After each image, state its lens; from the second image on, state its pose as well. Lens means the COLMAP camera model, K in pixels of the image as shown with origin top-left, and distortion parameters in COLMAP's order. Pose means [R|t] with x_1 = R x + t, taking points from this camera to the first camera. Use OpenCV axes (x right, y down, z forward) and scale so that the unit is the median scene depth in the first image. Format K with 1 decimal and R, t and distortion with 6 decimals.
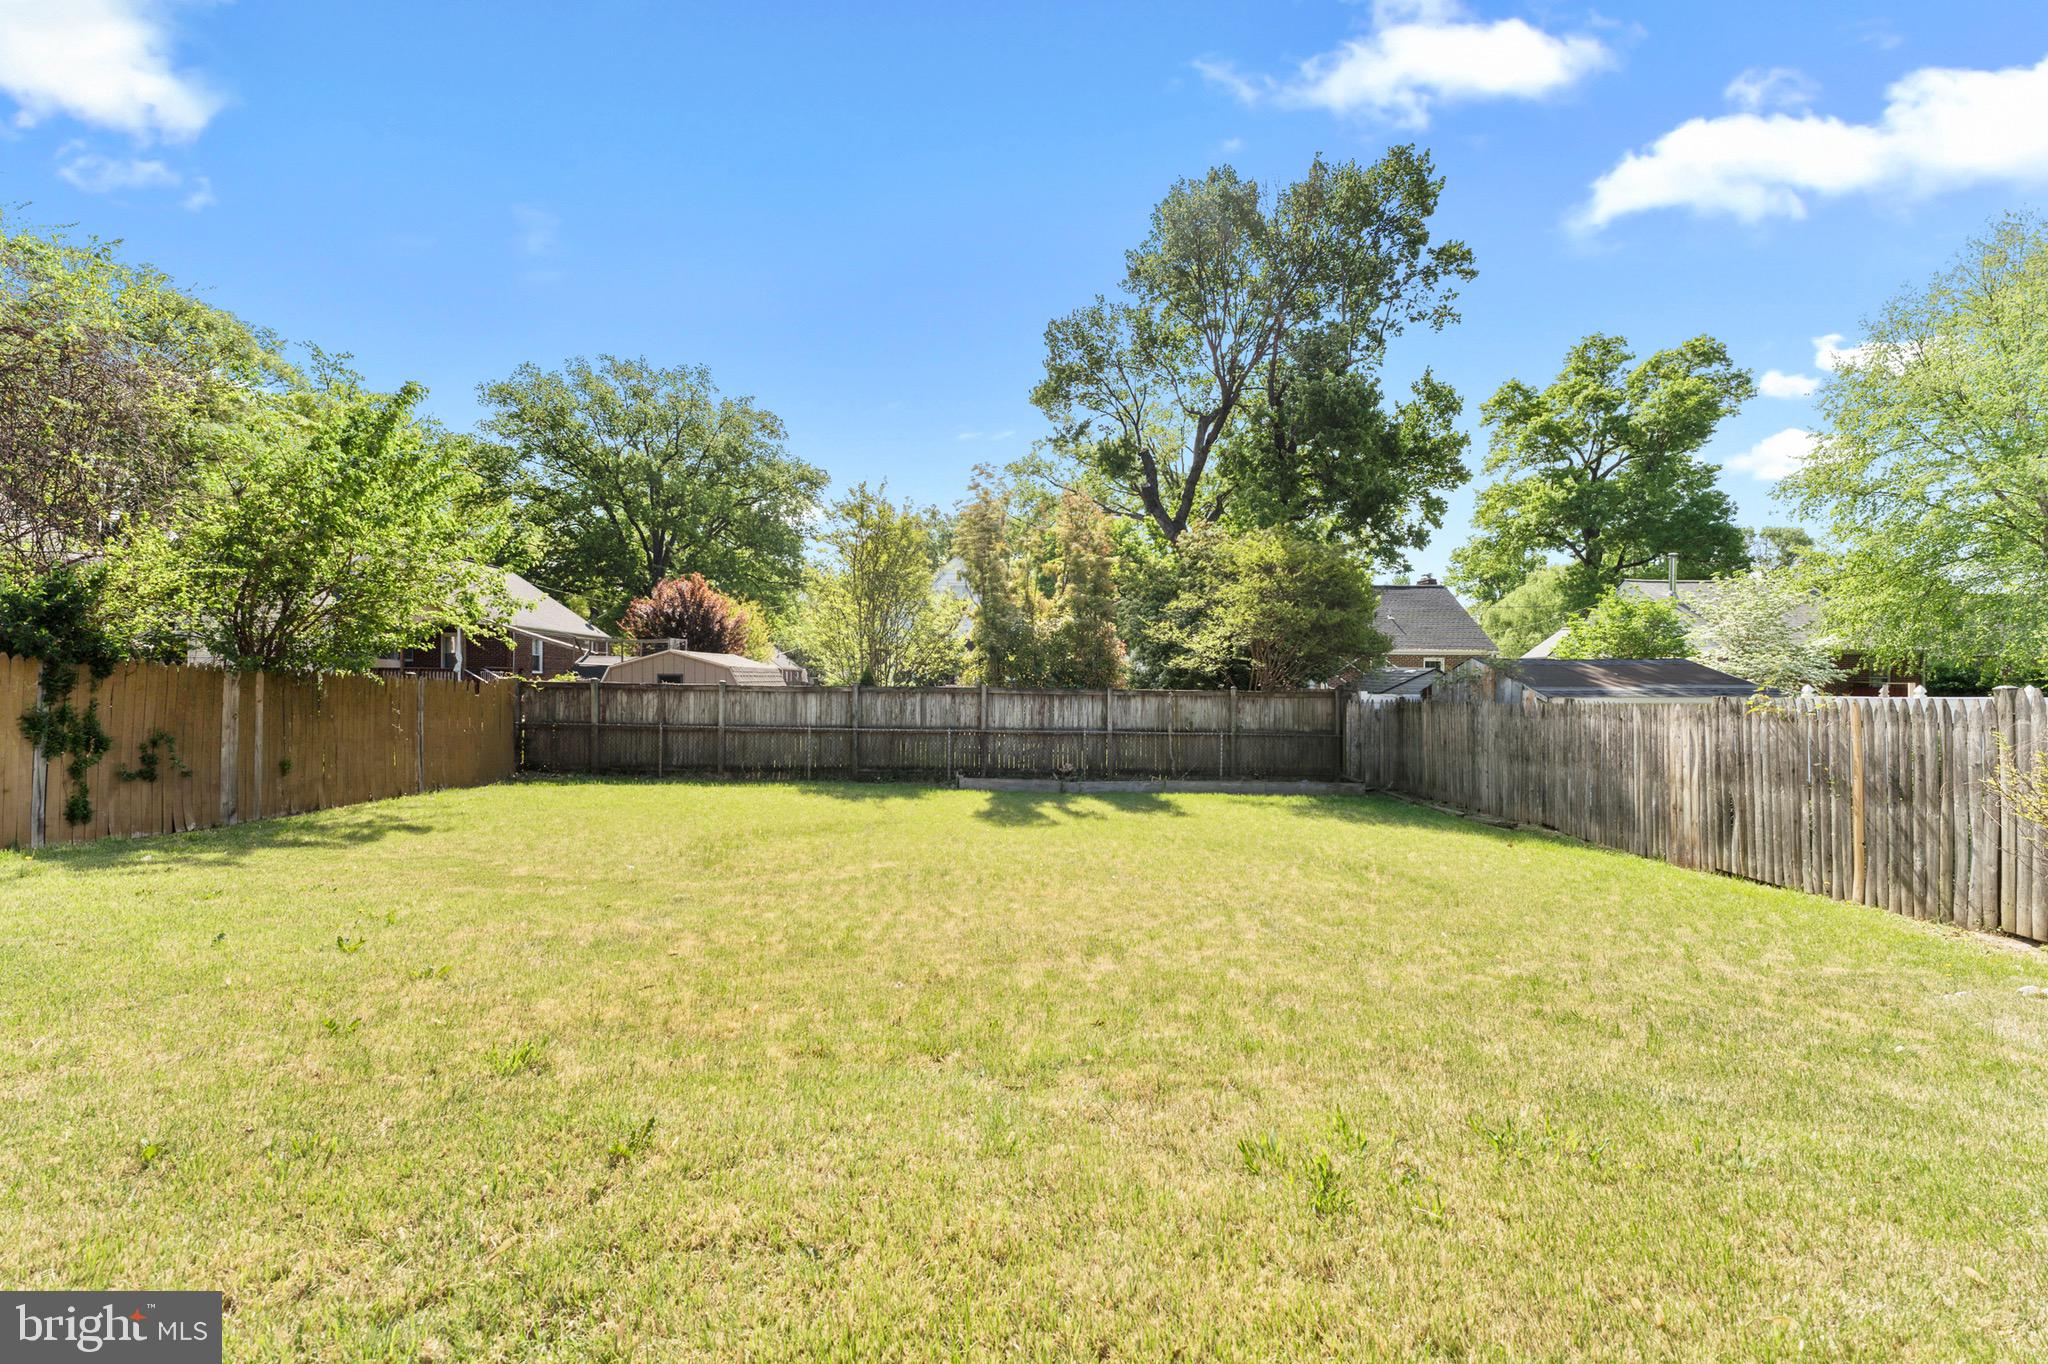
lens RADIAL K [[815.8, 0, 1020.3], [0, 815.8, 684.4], [0, 0, 1]] dist [0.001310, -0.000212]
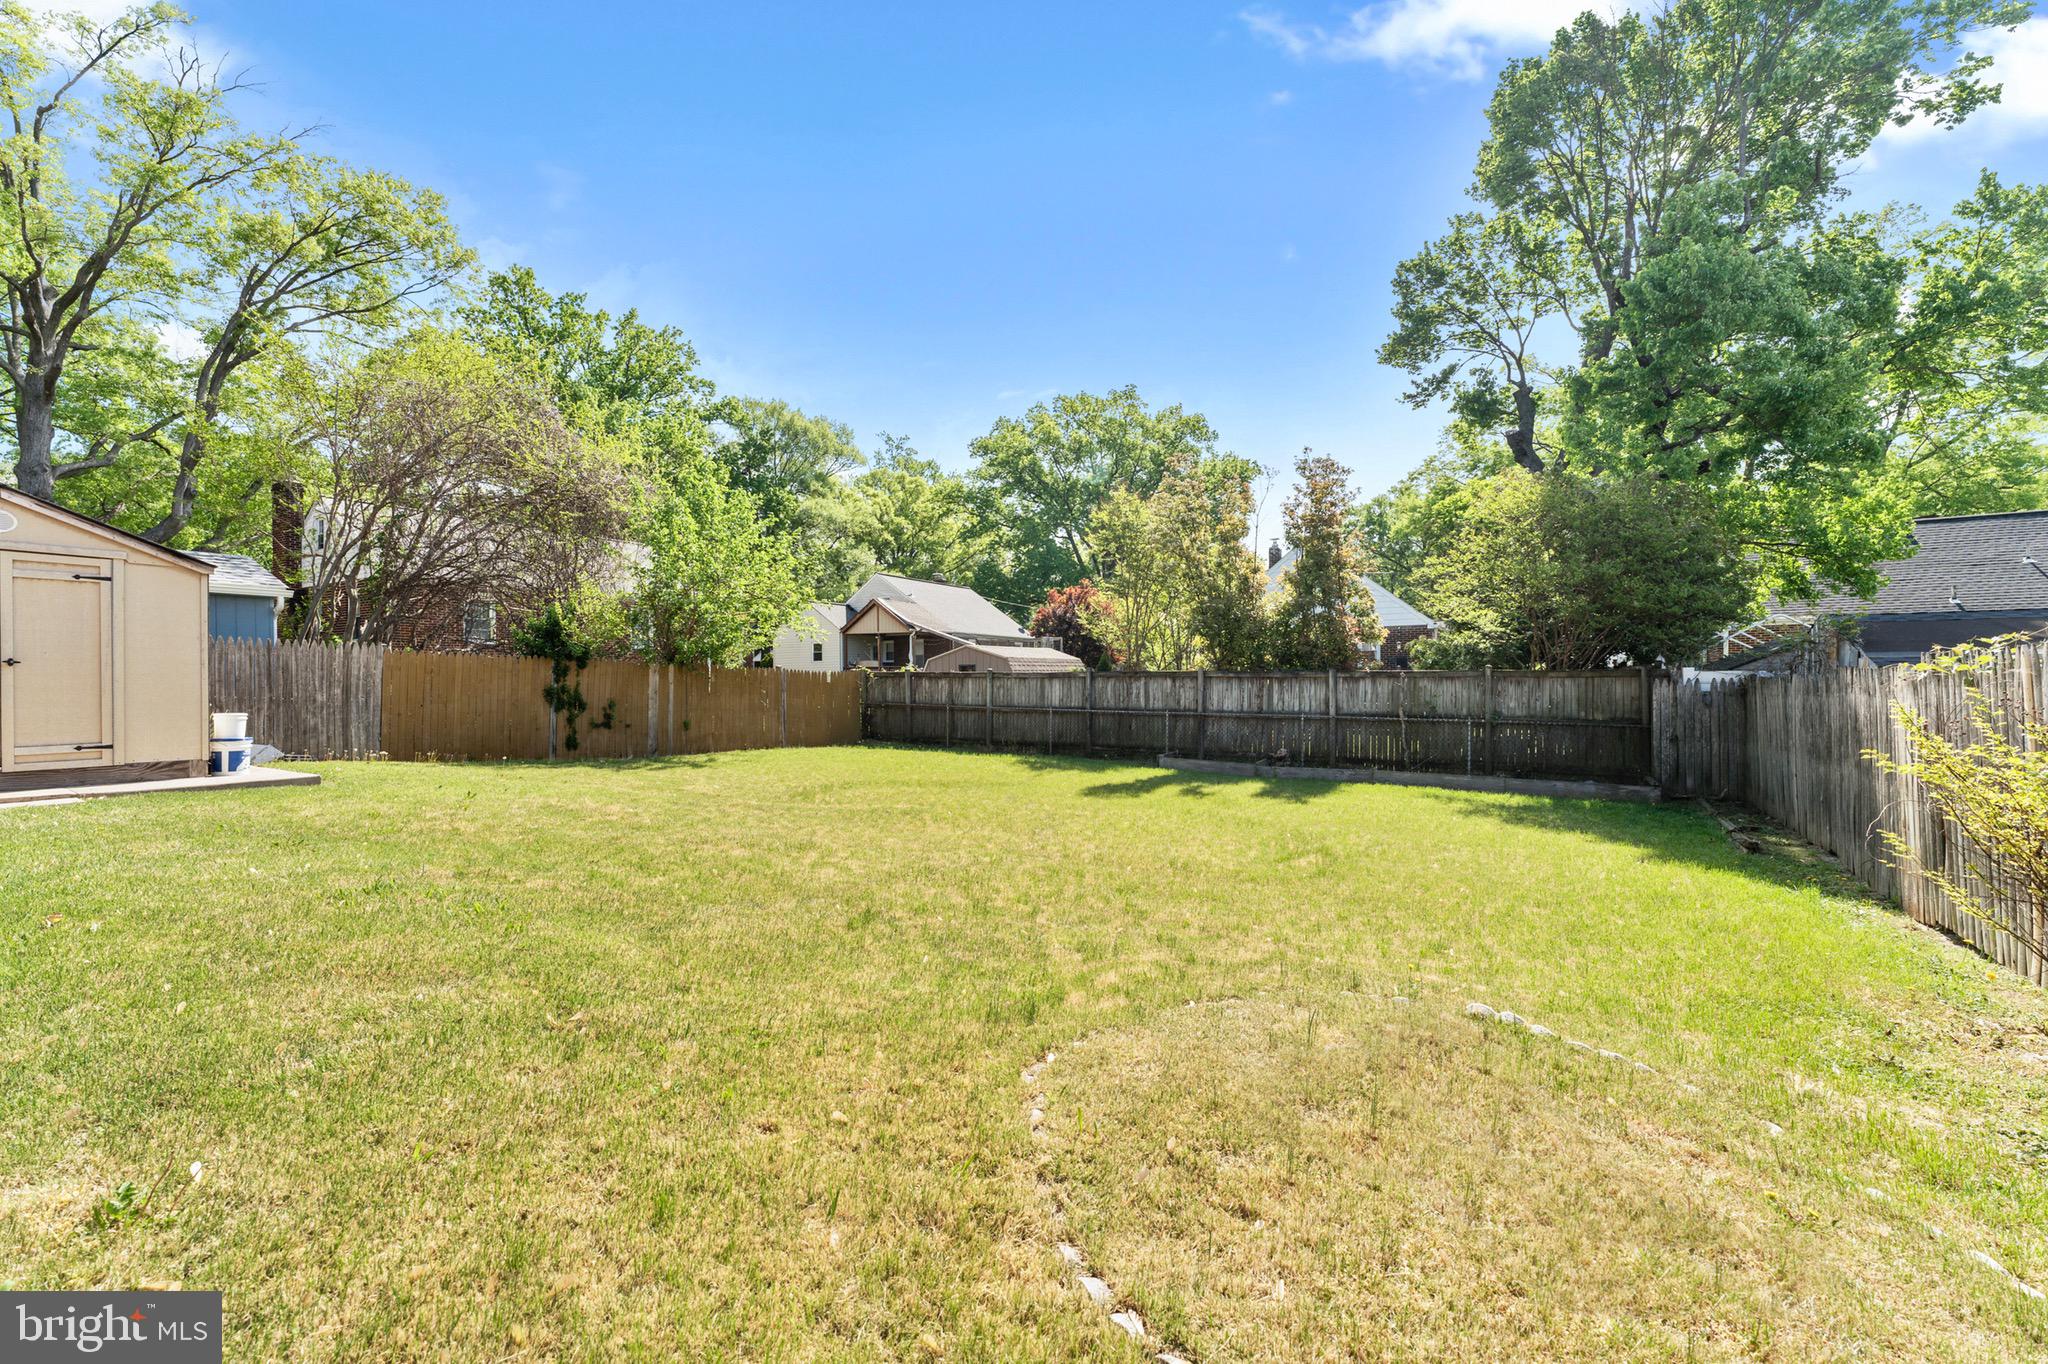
lens RADIAL K [[816.5, 0, 1026.1], [0, 816.5, 688.8], [0, 0, 1]] dist [0.000445, -0.000079]
pose [[0.822857, -0.004927, -0.568228, 0.351037], [0.010153, 0.999930, 0.006033, 0.017728], [0.568158, -0.010734, 0.822849, 0.041989]]
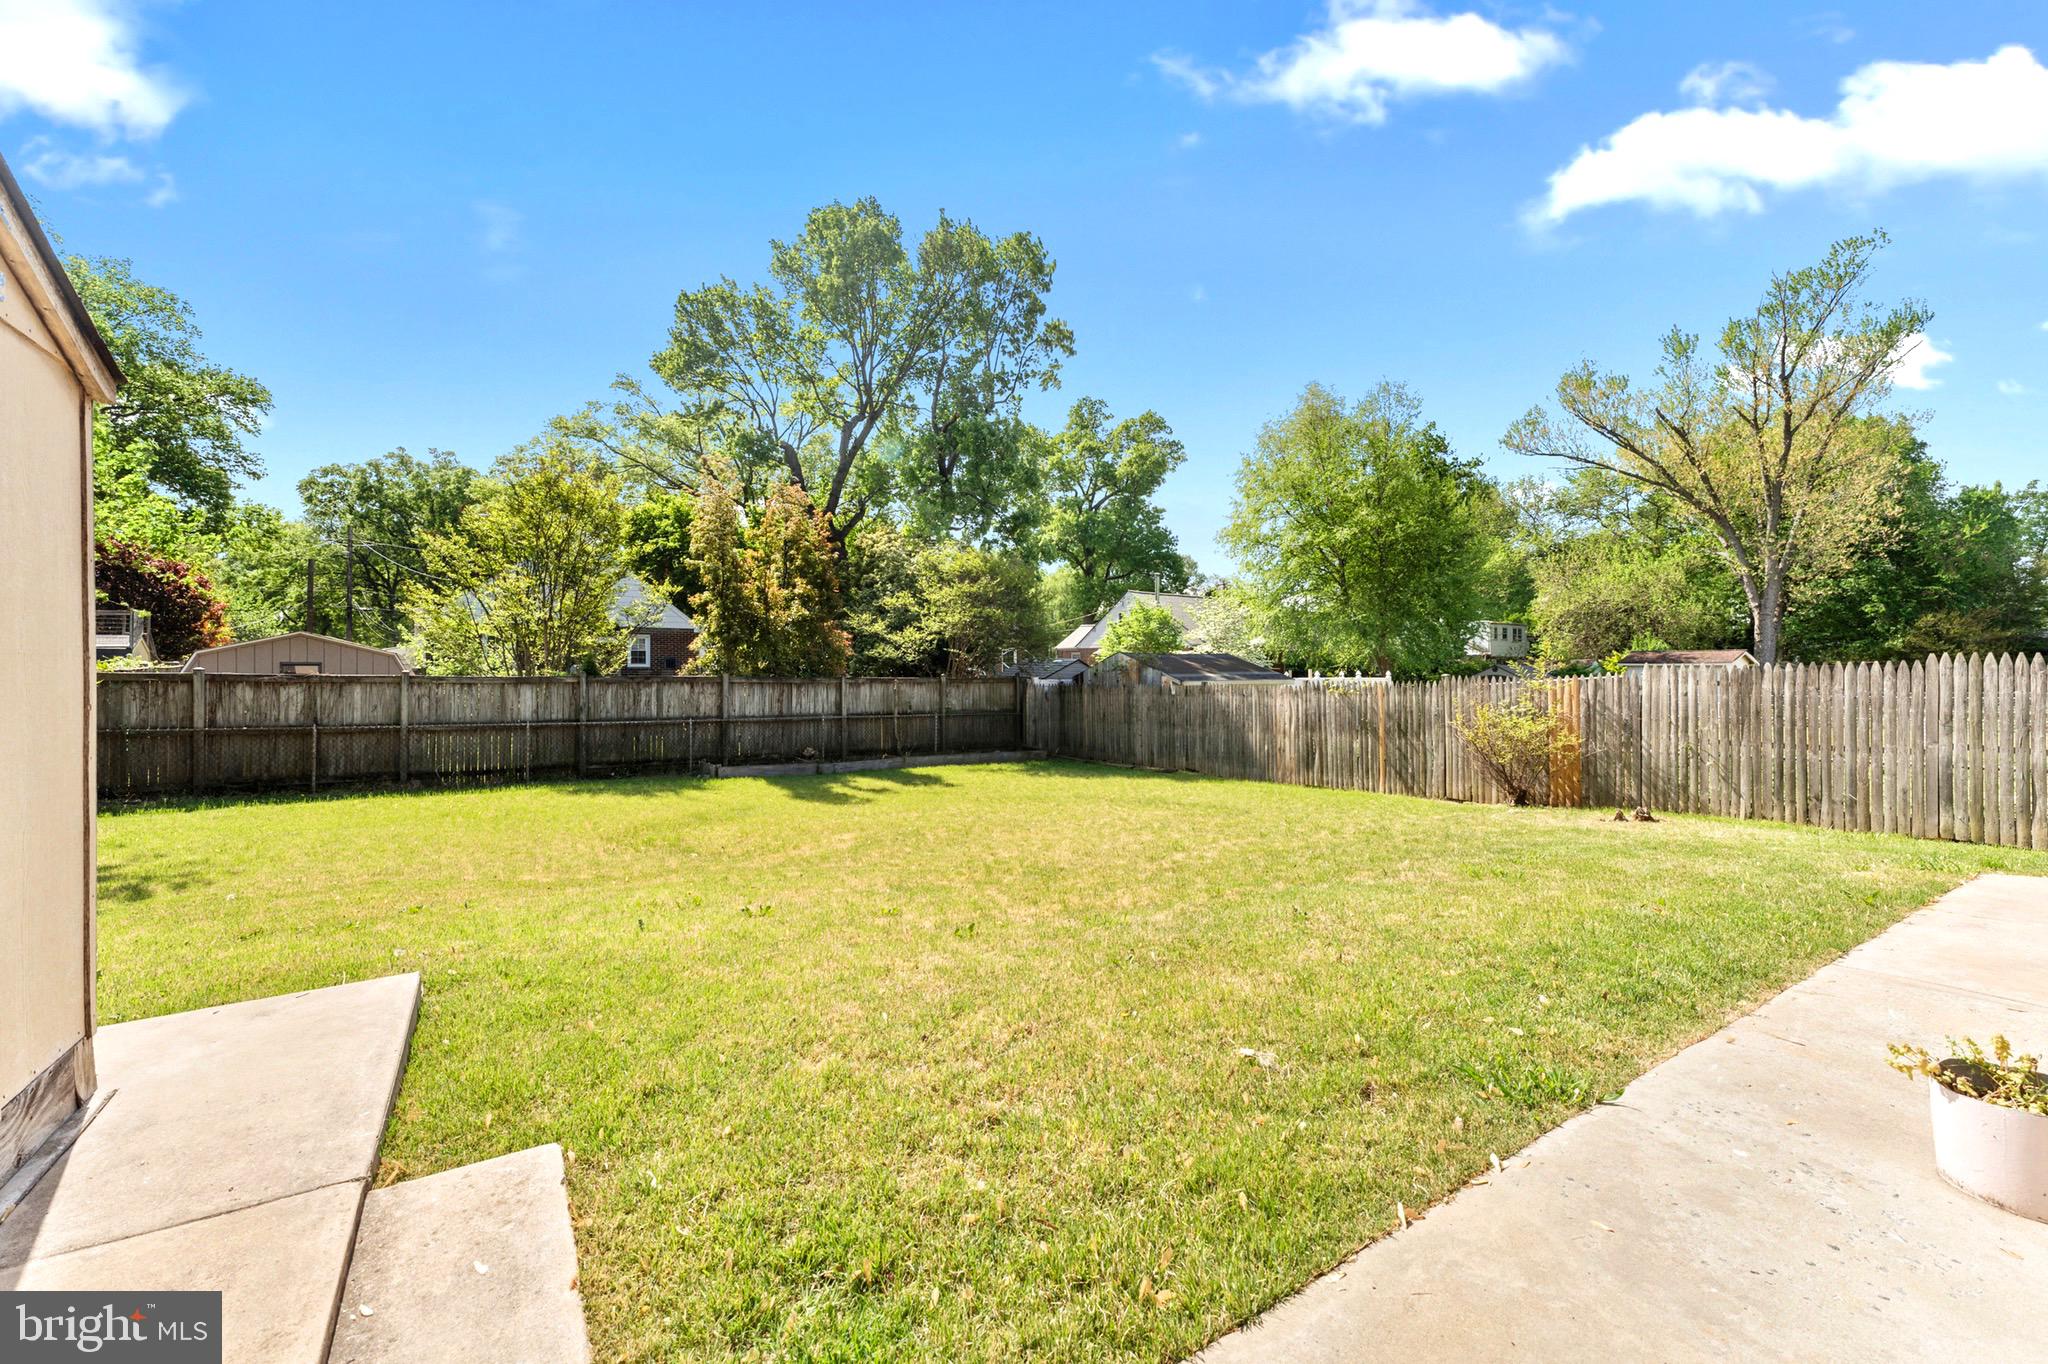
lens RADIAL K [[809.8, 0, 1020.1], [0, 809.8, 669.6], [0, 0, 1]] dist [0.000754, -0.000501]
pose [[0.841794, -0.002543, 0.539792, -0.275922], [0.001982, 0.999997, 0.001620, -0.005657], [-0.539795, -0.000294, 0.841797, -0.035961]]
